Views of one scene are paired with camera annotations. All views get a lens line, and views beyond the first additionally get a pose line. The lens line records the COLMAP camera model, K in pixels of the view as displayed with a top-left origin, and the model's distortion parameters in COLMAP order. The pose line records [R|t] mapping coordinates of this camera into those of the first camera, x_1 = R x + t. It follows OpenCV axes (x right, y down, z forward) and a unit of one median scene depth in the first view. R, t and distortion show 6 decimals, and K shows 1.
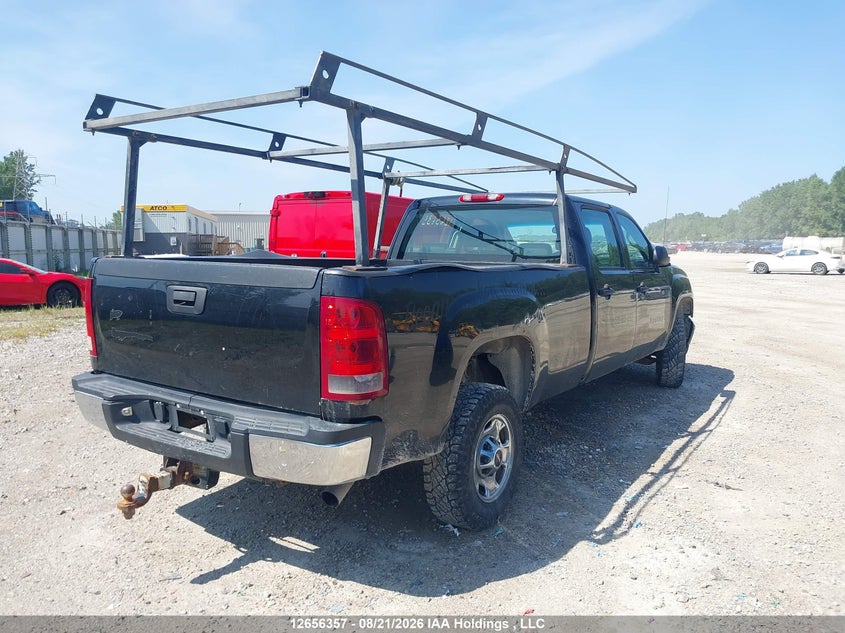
lens RADIAL K [[650.6, 0, 423.2], [0, 650.6, 327.2], [0, 0, 1]] dist [0.002962, -0.000247]
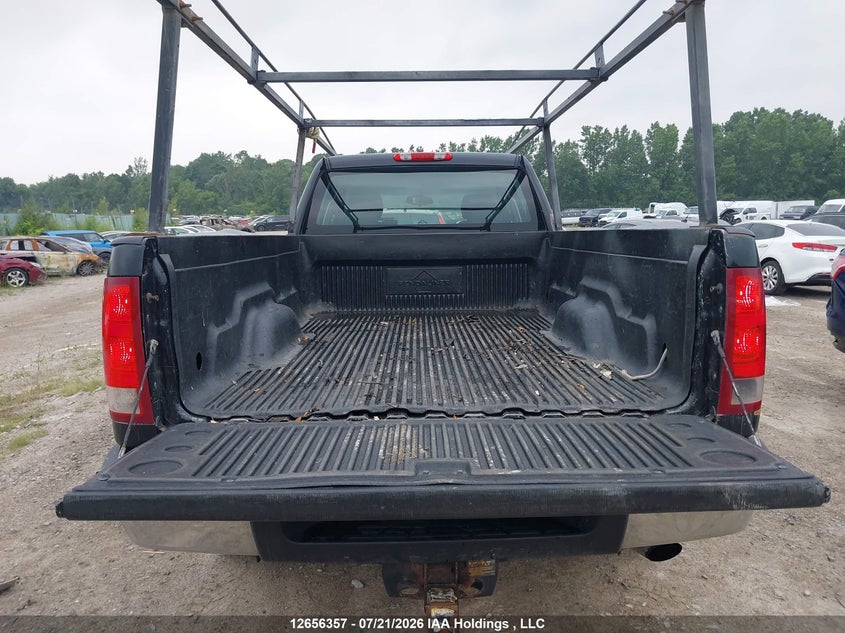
lens RADIAL K [[662.4, 0, 422.5], [0, 662.4, 316.5], [0, 0, 1]] dist [0.011181, -0.007506]
pose [[0.826131, -0.103851, 0.553825, -0.650881], [0.097743, 0.994381, 0.040661, -0.043518], [-0.554936, 0.020541, 0.831640, 0.448629]]
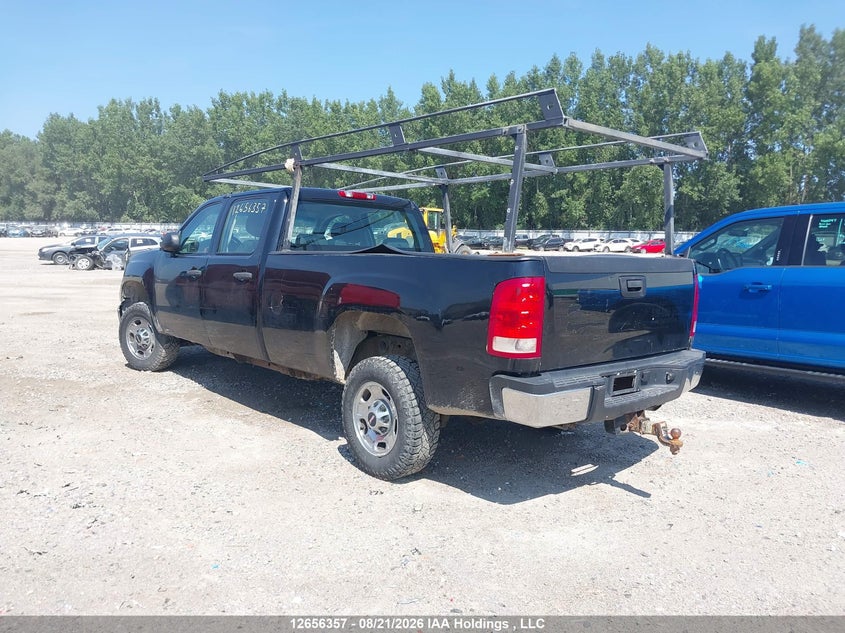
lens RADIAL K [[662.4, 0, 422.5], [0, 662.4, 316.5], [0, 0, 1]] dist [0.011181, -0.007506]
pose [[0.264751, -0.105454, 0.958533, -1.577462], [0.098560, 0.991756, 0.081886, -0.120237], [-0.959267, 0.072794, 0.272962, 0.946905]]
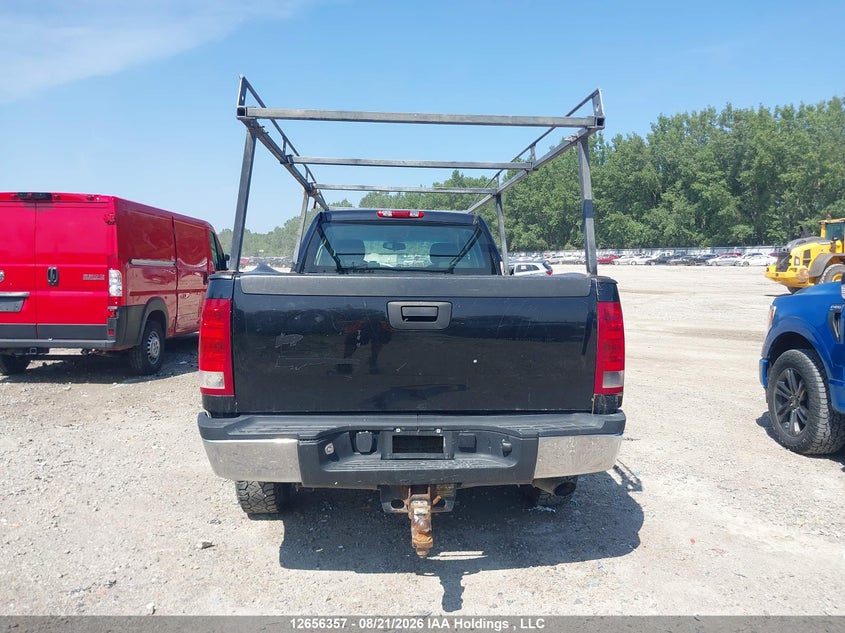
lens RADIAL K [[662.4, 0, 422.5], [0, 662.4, 316.5], [0, 0, 1]] dist [0.011181, -0.007506]
pose [[0.794068, -0.052413, 0.605565, -0.859384], [0.077008, 0.996922, -0.014694, -0.023035], [-0.602931, 0.058302, 0.795660, 0.205852]]
